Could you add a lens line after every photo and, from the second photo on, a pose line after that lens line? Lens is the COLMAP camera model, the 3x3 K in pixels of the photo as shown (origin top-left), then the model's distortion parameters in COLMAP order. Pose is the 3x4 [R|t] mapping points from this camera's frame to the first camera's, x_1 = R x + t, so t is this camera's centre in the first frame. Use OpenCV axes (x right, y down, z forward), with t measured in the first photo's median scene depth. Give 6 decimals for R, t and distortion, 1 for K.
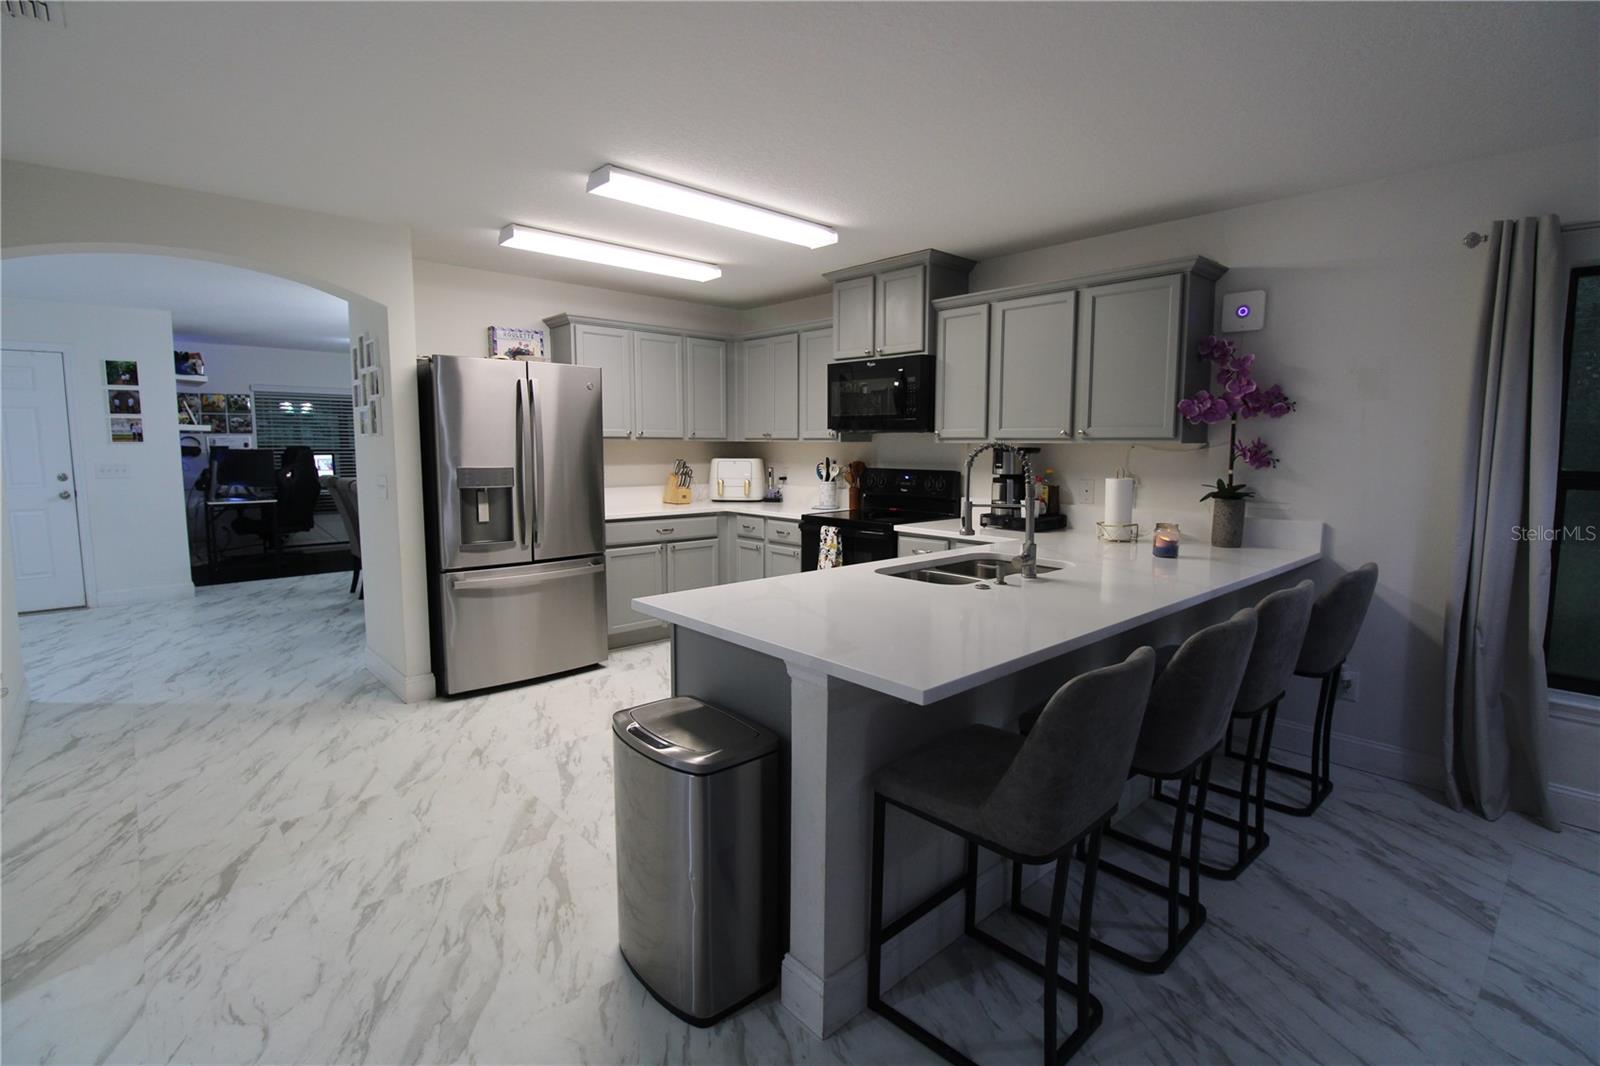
lens RADIAL K [[739.4, 0, 813.4], [0, 739.4, 518.1], [0, 0, 1]] dist [0.001205, -0.011024]
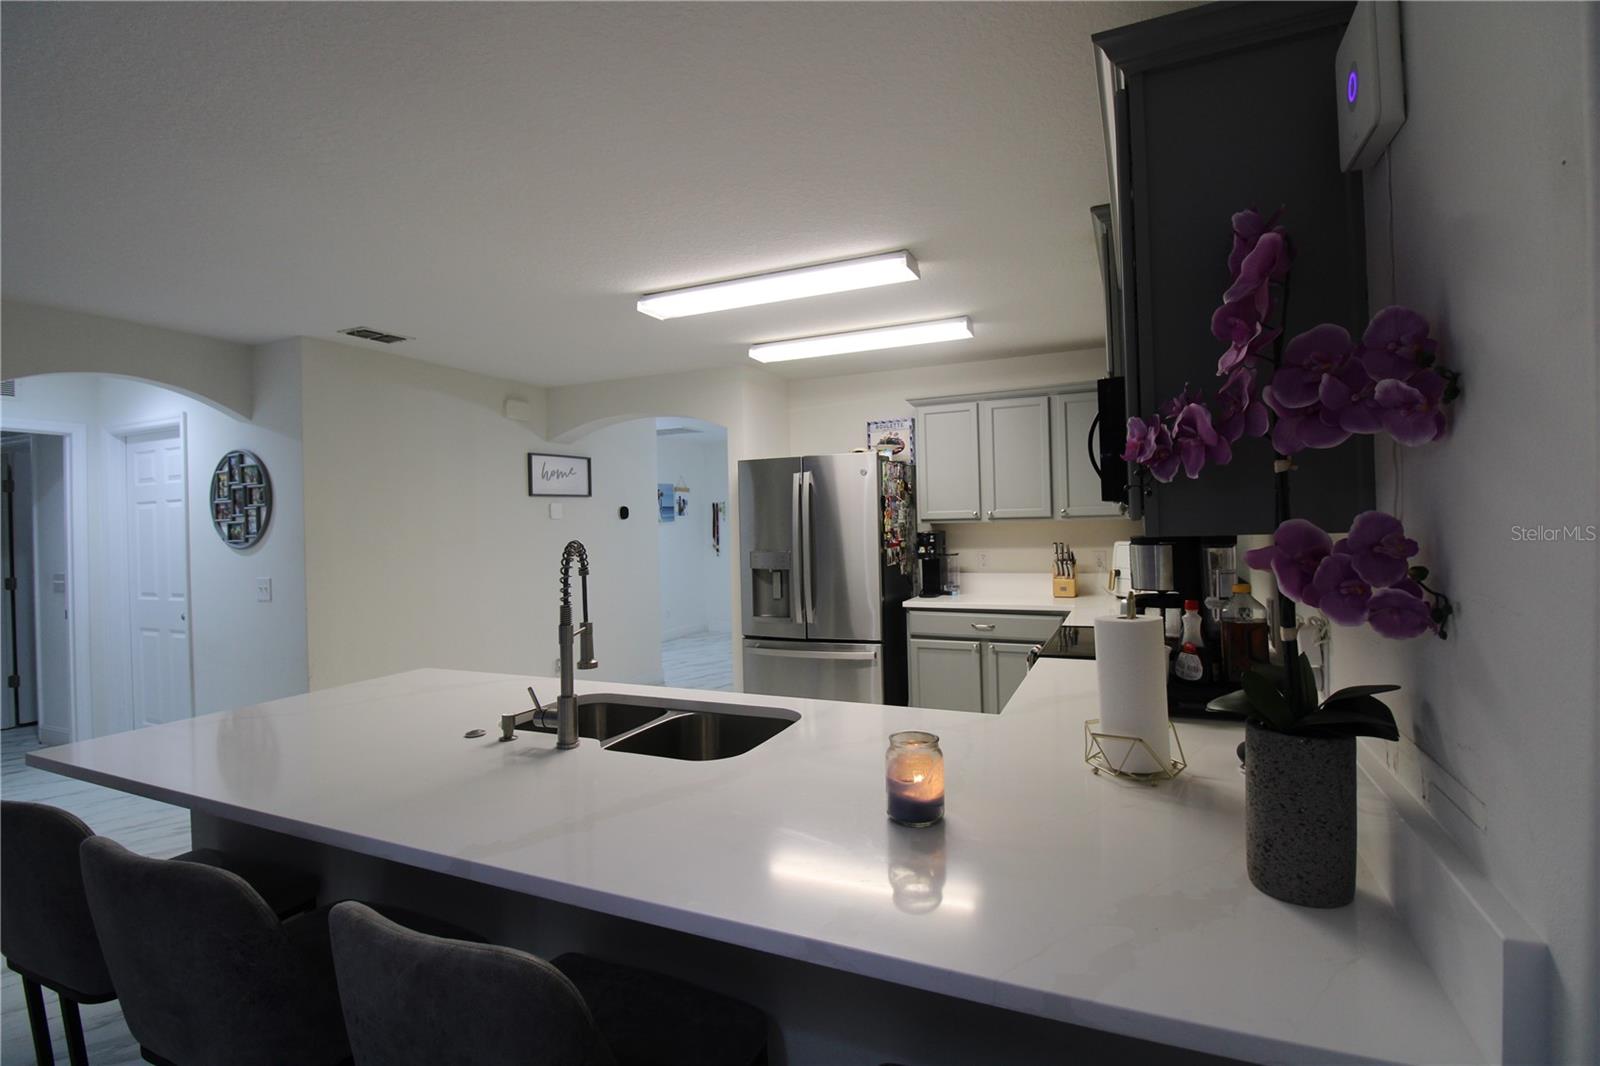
lens RADIAL K [[739.4, 0, 813.4], [0, 739.4, 518.1], [0, 0, 1]] dist [0.001205, -0.011024]
pose [[0.393919, -0.022746, -0.918864, 0.574978], [-0.064641, 0.996533, -0.052380, -0.057257], [0.916869, 0.080030, 0.391083, 0.536856]]
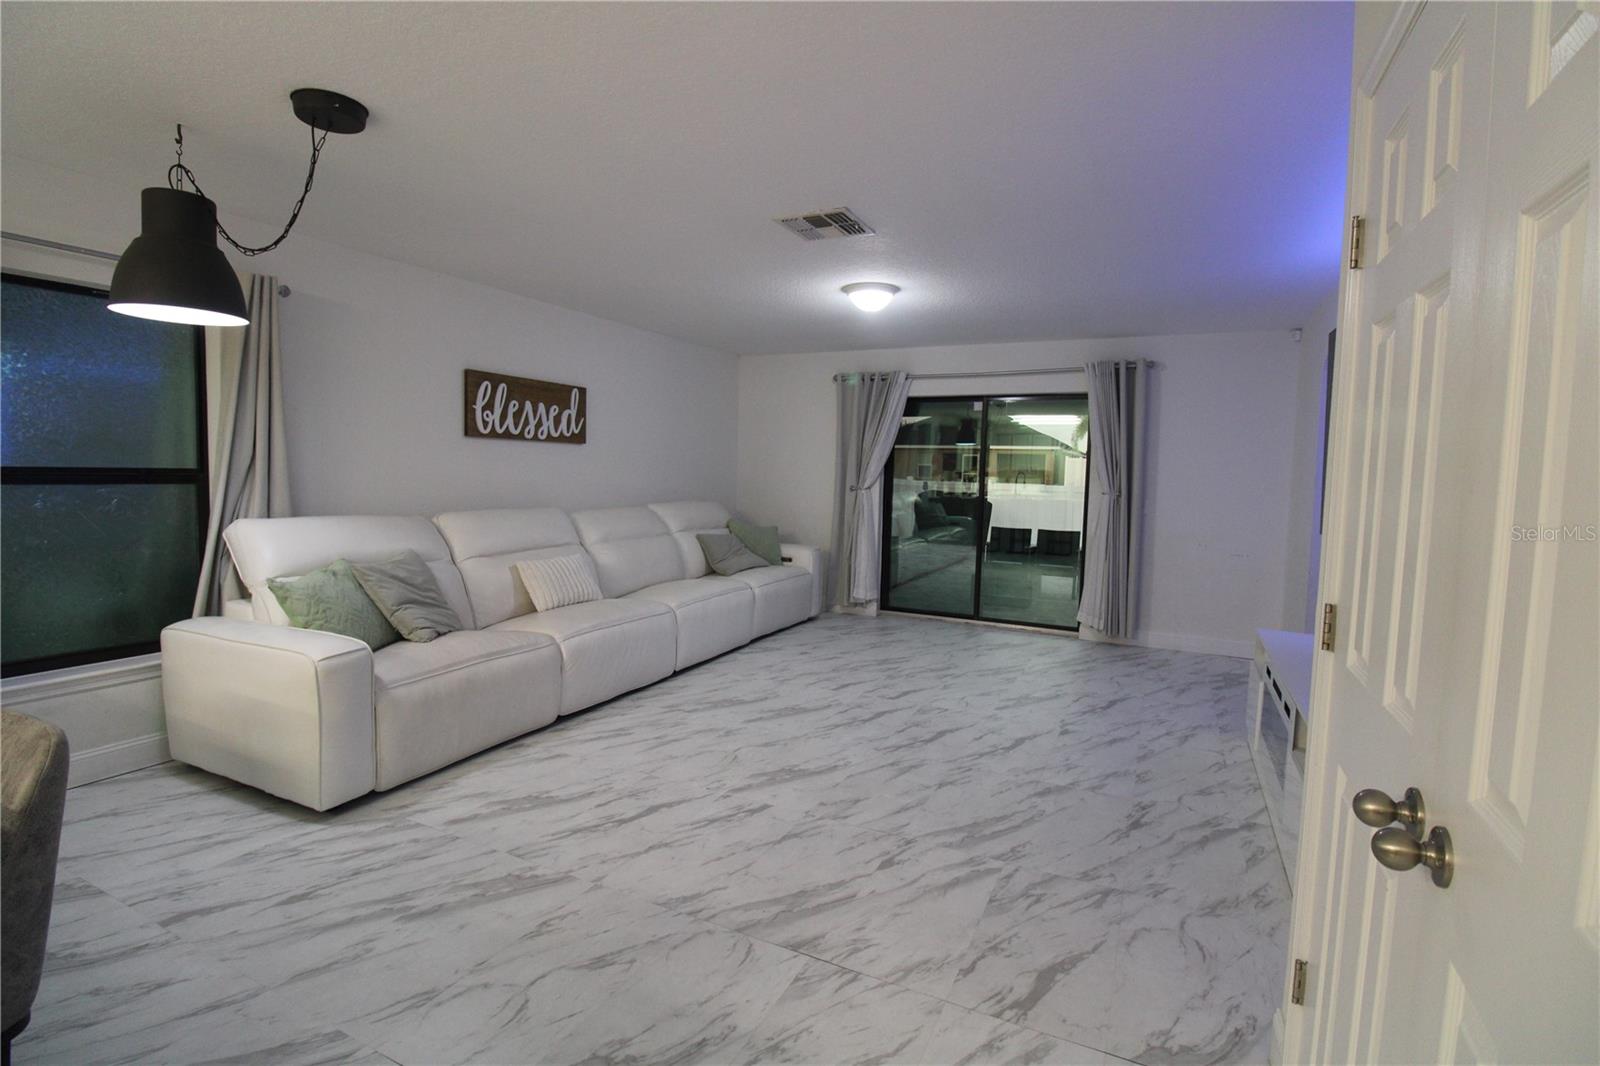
lens RADIAL K [[765.3, 0, 785.7], [0, 765.3, 521.2], [0, 0, 1]] dist [-0.002090, -0.014253]
pose [[-0.346854, -0.077905, 0.934678, -0.198480], [0.065467, 0.992103, 0.106986, -0.015621], [-0.935632, 0.098299, -0.339014, 0.175295]]
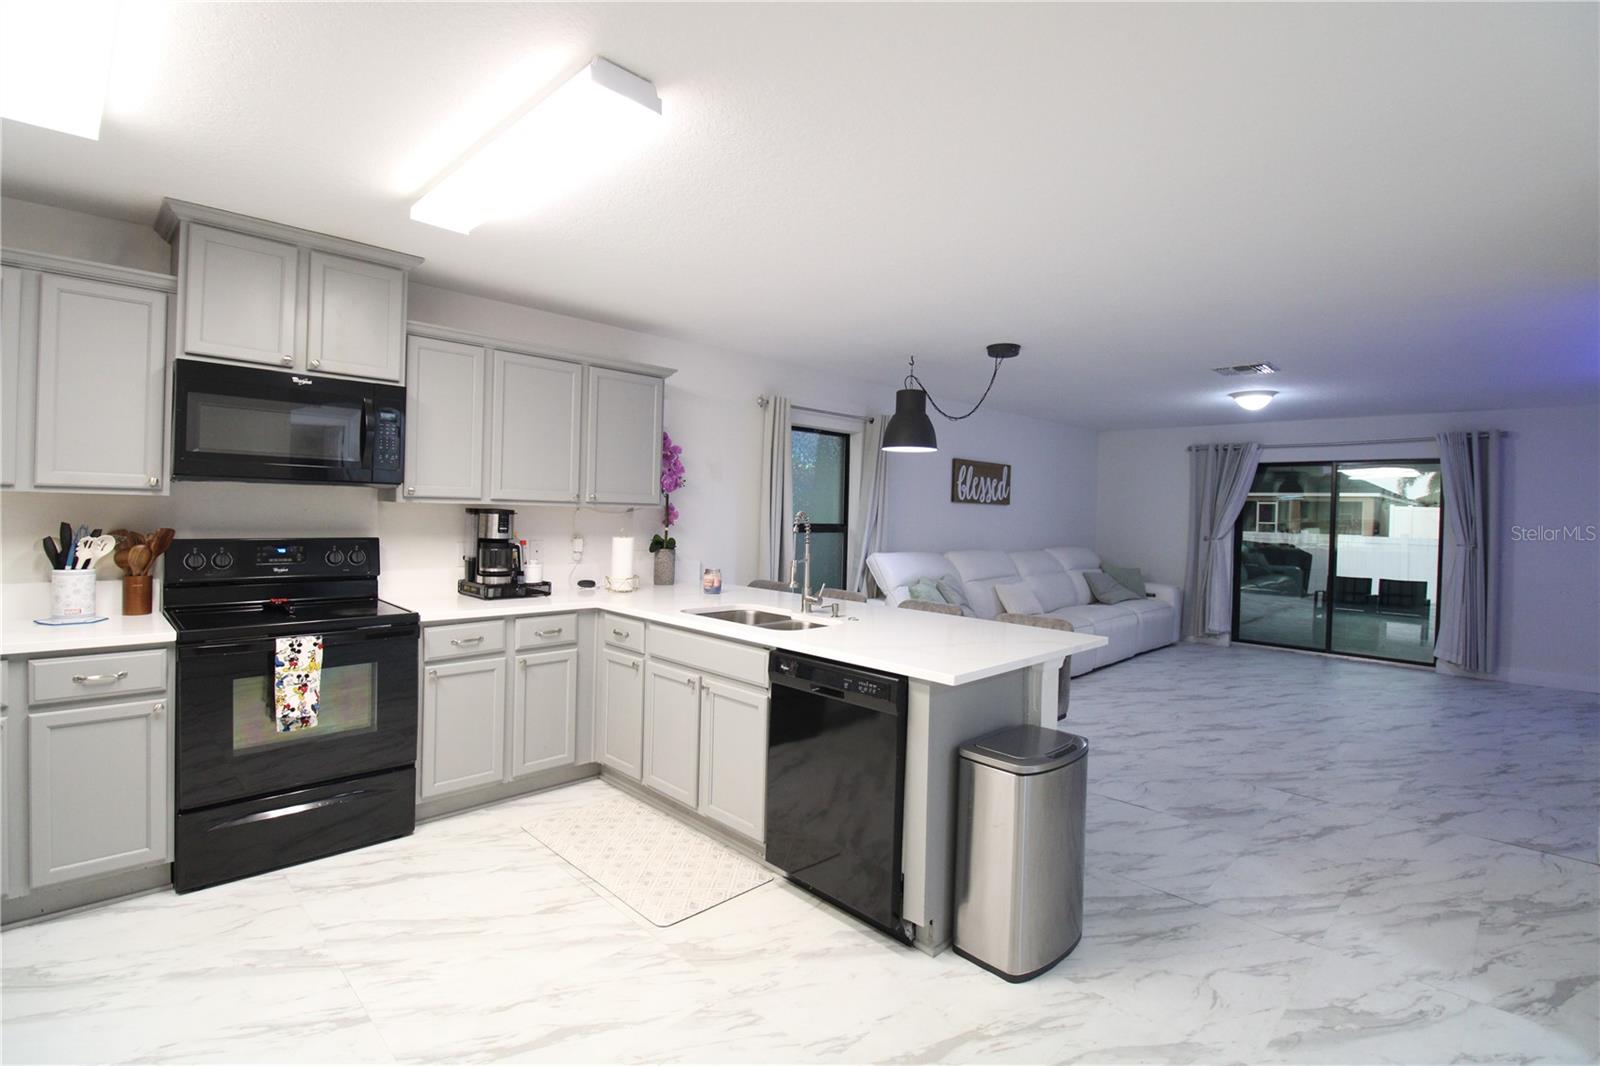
lens RADIAL K [[739.4, 0, 813.4], [0, 739.4, 518.1], [0, 0, 1]] dist [0.001205, -0.011024]
pose [[-0.042431, -0.015775, 0.998975, -0.603762], [0.073012, 0.997153, 0.018847, -0.067040], [-0.996428, 0.073737, -0.041159, 0.592842]]
